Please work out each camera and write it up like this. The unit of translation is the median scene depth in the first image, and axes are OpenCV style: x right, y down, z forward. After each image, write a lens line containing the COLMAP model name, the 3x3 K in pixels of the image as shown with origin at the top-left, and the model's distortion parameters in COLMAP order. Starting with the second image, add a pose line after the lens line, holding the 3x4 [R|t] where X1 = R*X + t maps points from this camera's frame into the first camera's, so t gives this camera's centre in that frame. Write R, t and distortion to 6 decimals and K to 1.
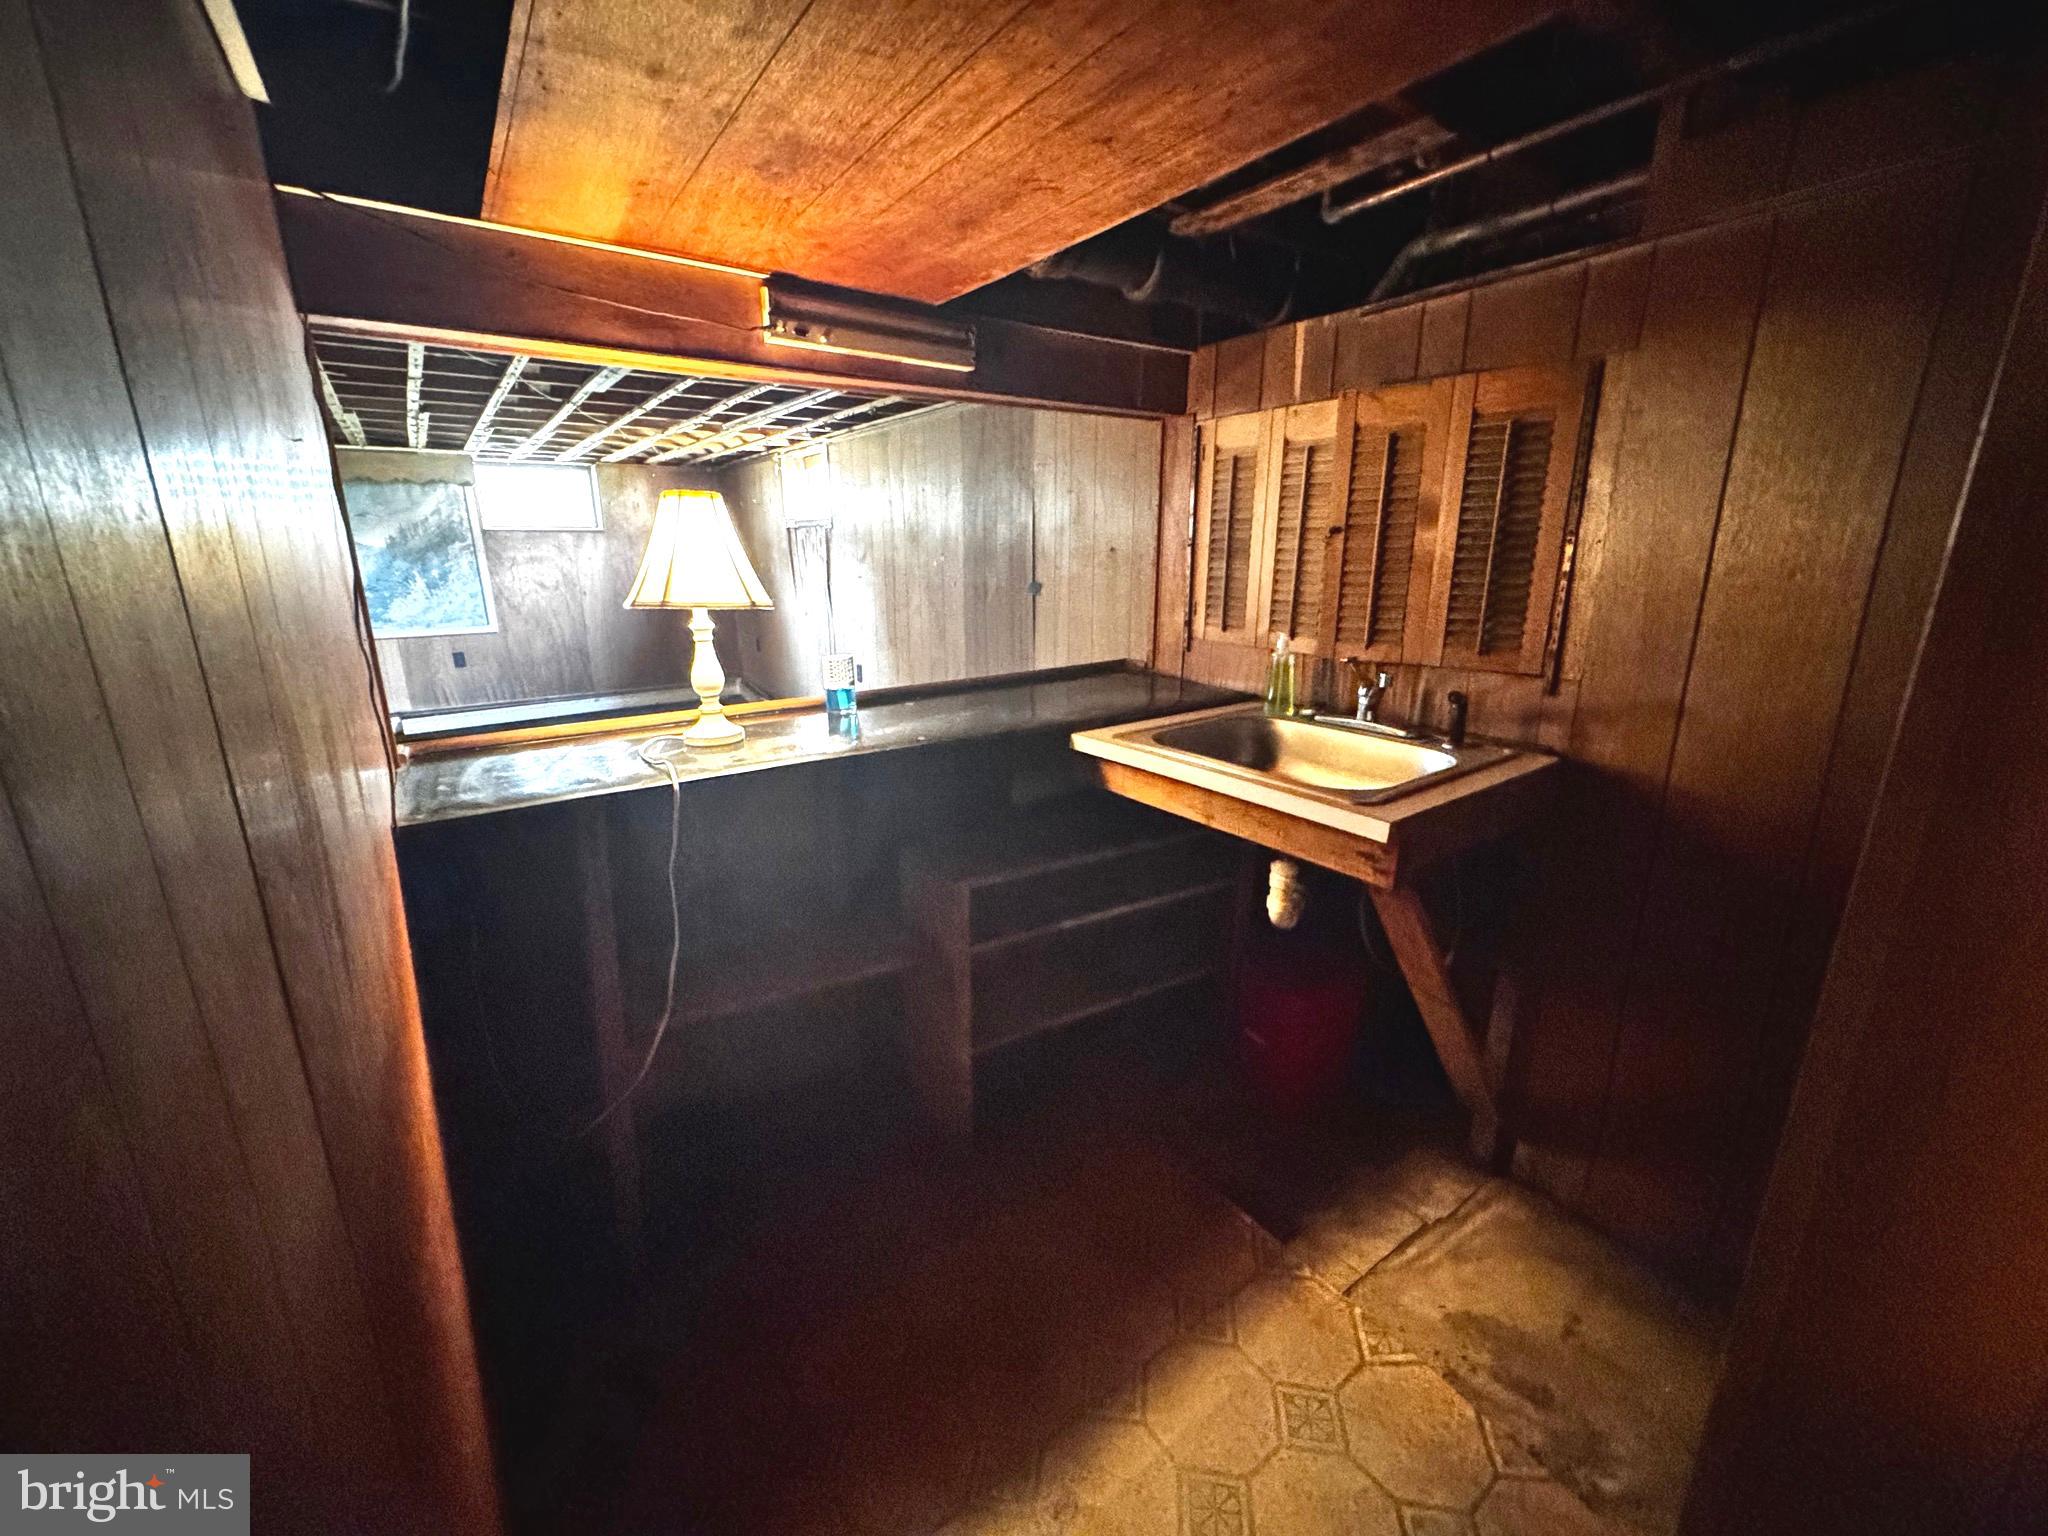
lens RADIAL K [[813.6, 0, 1015.7], [0, 813.6, 764.4], [0, 0, 1]] dist [-0.001733, -0.000678]
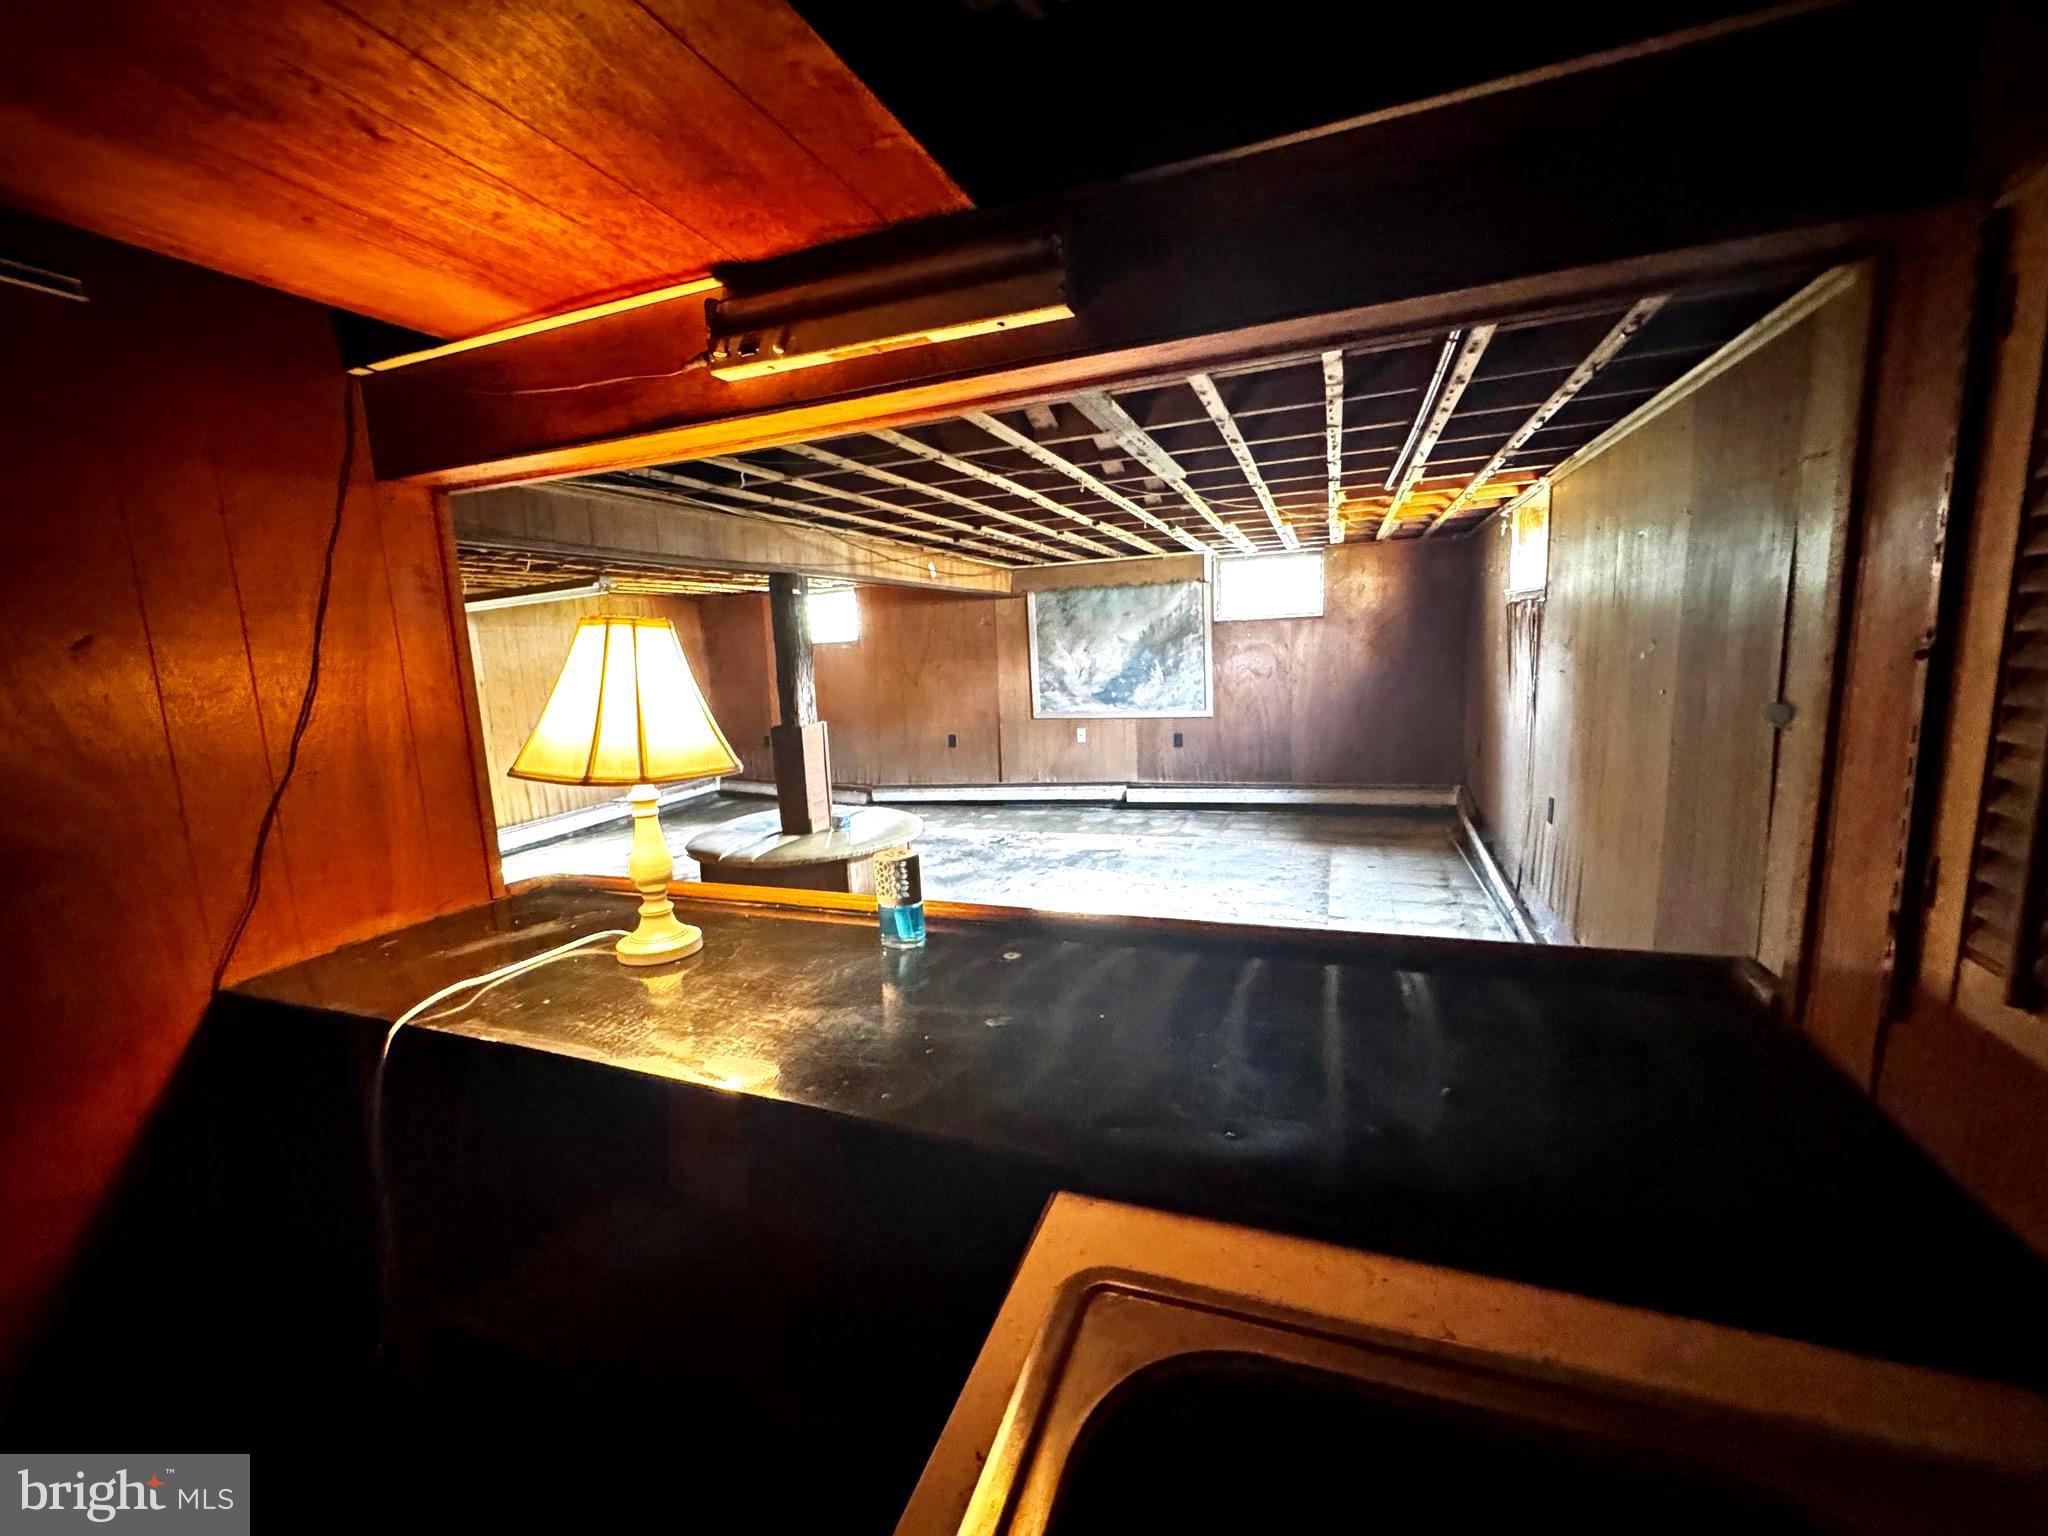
lens RADIAL K [[813.6, 0, 1020.0], [0, 813.6, 771.0], [0, 0, 1]] dist [-0.001733, -0.000678]
pose [[0.558493, 0.108707, -0.822356, 0.101562], [-0.173952, 0.984681, 0.012027, -0.066749], [0.811065, 0.136333, 0.568847, 0.221425]]
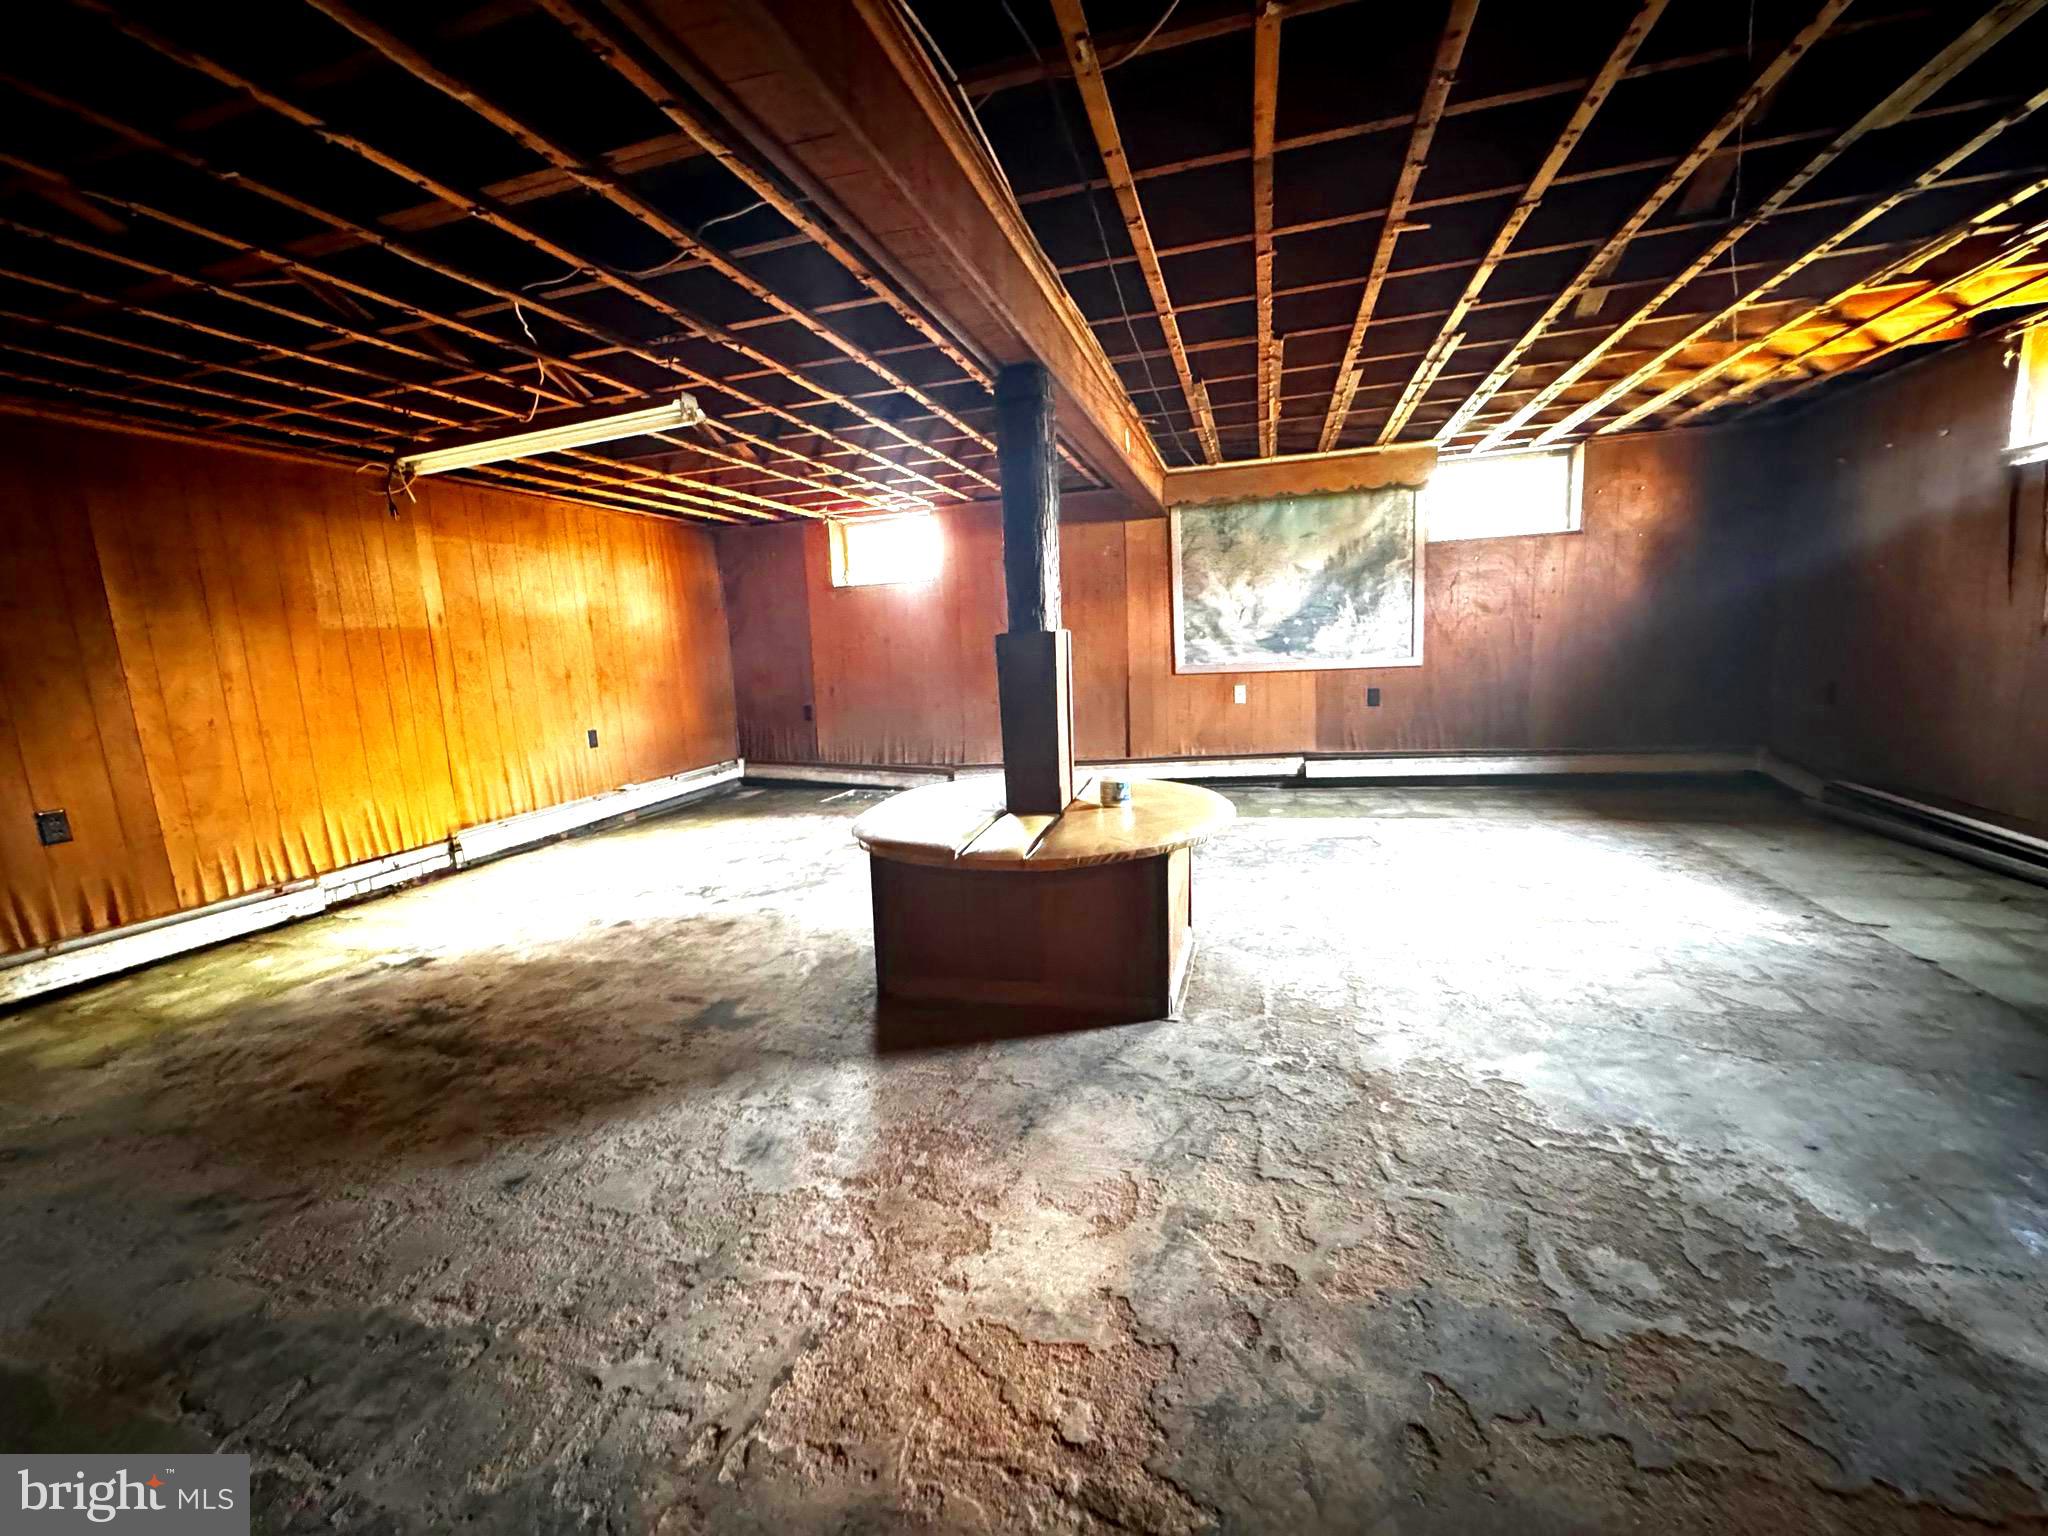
lens RADIAL K [[813.6, 0, 1022.9], [0, 813.6, 765.6], [0, 0, 1]] dist [-0.001733, -0.000678]
pose [[0.624520, 0.092712, -0.775486, -0.255769], [-0.159194, 0.987195, -0.010180, 0.009350], [0.764612, 0.129811, 0.631282, 0.198191]]
